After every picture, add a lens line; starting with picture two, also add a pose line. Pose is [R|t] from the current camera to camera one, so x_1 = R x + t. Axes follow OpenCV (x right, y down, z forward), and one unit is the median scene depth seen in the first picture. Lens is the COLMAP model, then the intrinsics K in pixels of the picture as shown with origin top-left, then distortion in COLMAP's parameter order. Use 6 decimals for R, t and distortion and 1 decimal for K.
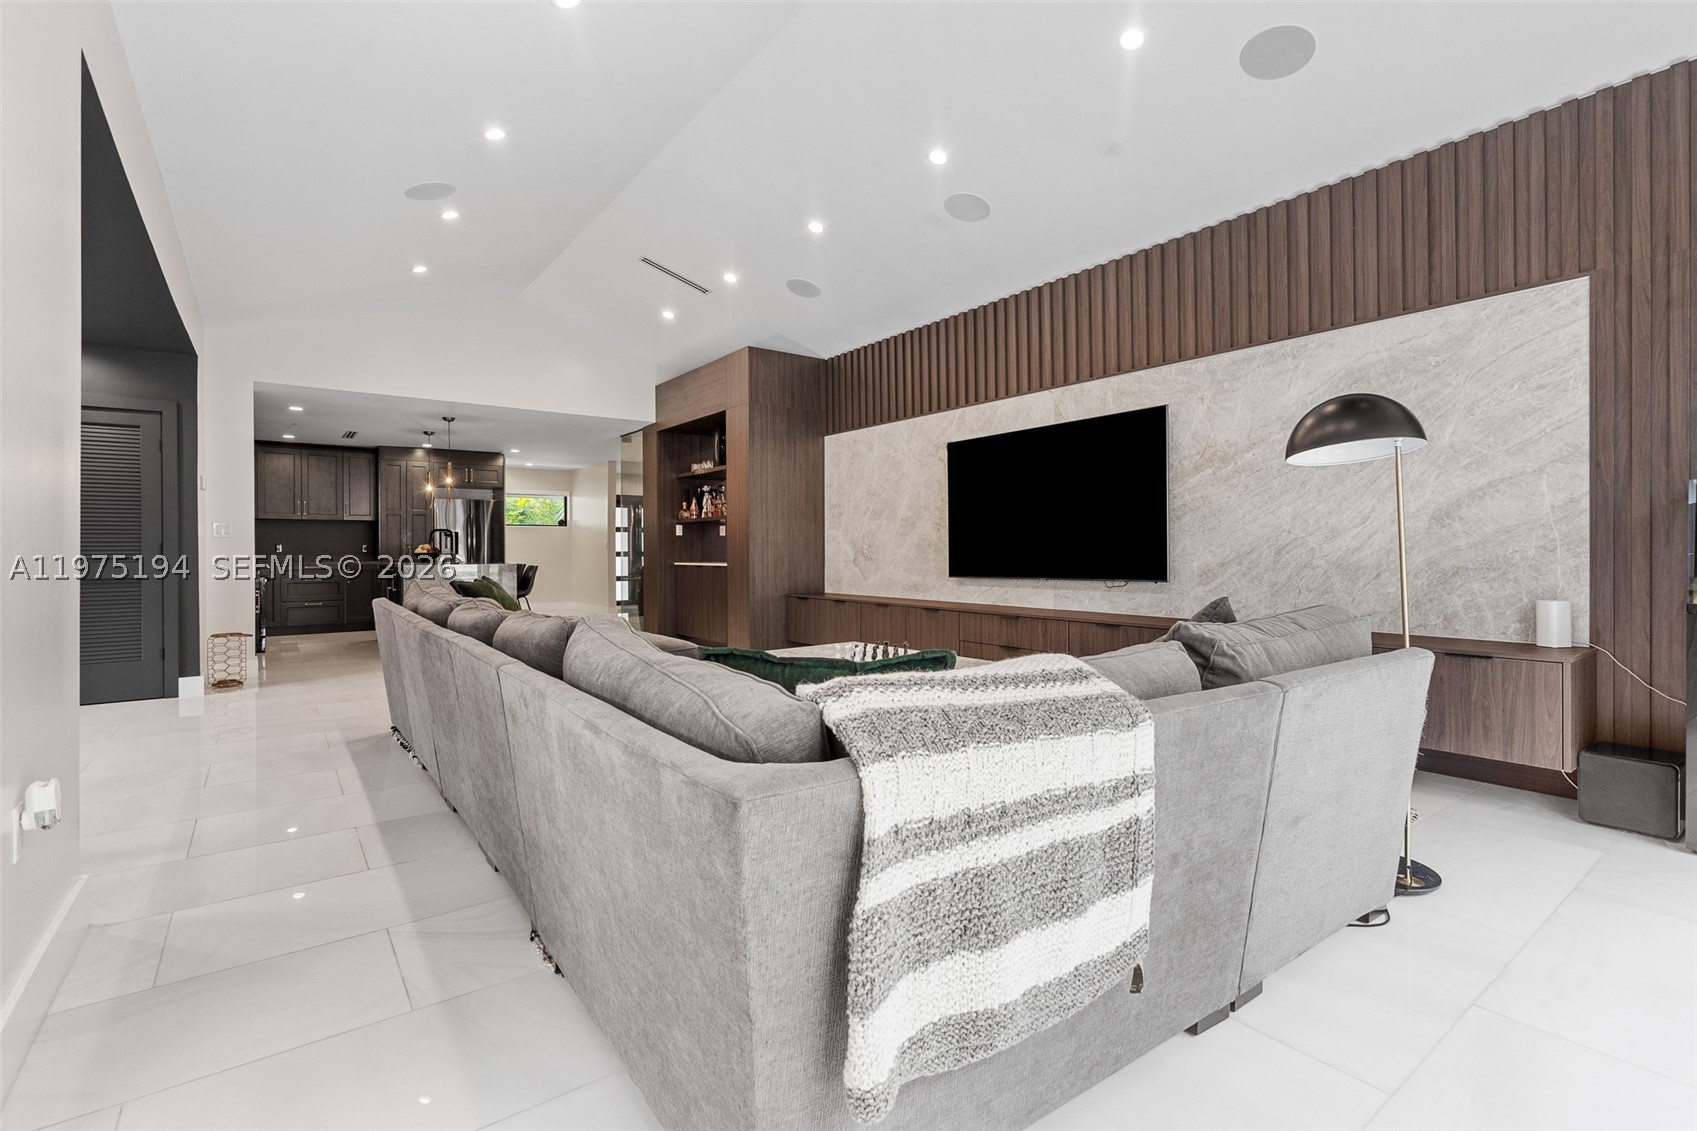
lens RADIAL K [[784.7, 0, 855.4], [0, 784.7, 549.7], [0, 0, 1]] dist [-0.002564, 0.004212]
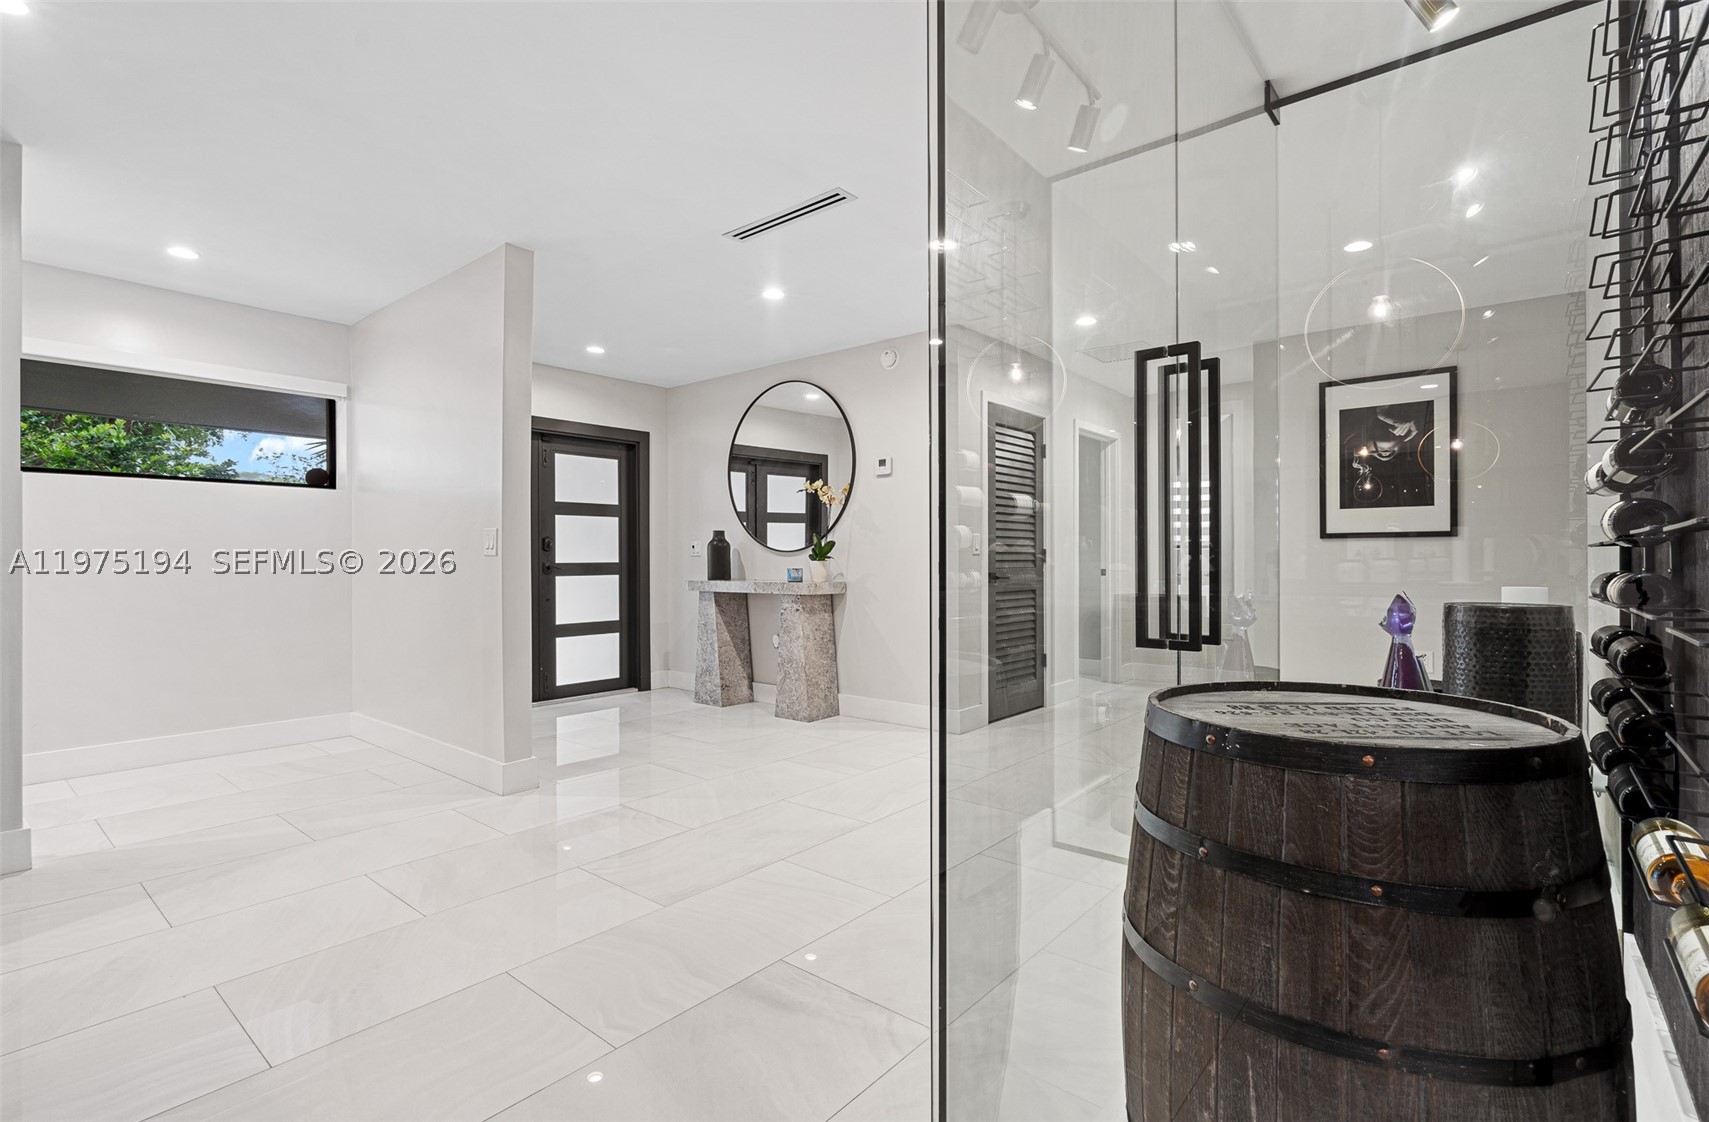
lens RADIAL K [[791.0, 0, 852.8], [0, 791.0, 562.0], [0, 0, 1]] dist [-0.010478, -0.000330]
pose [[0.973616, -0.001148, 0.228190, -0.500594], [0.001383, 0.999999, -0.000868, 0.001269], [-0.228189, 0.001161, 0.973616, 1.357410]]
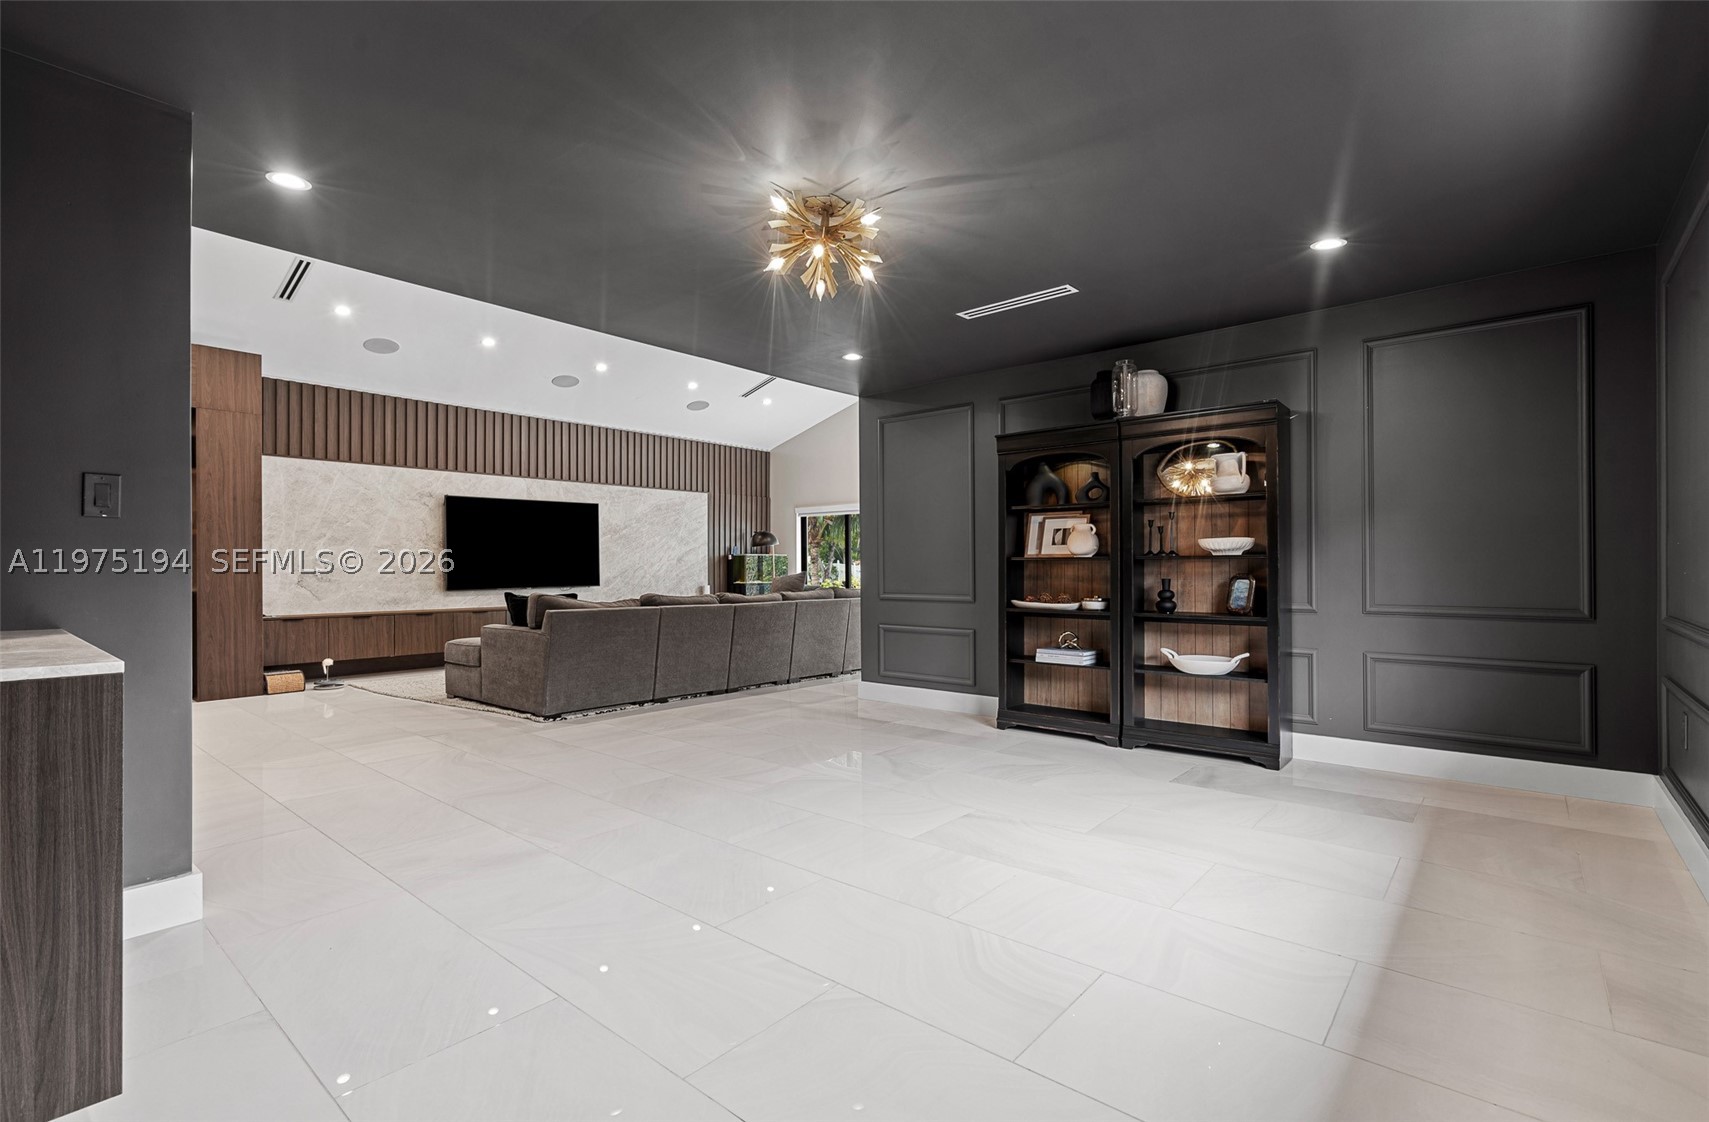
lens RADIAL K [[791.0, 0, 855.1], [0, 791.0, 565.4], [0, 0, 1]] dist [-0.010478, -0.000330]
pose [[-0.240019, 0.008022, 0.970735, -1.329774], [0.006056, 0.999959, -0.006766, 0.003014], [-0.970749, 0.004255, -0.240058, 0.589487]]
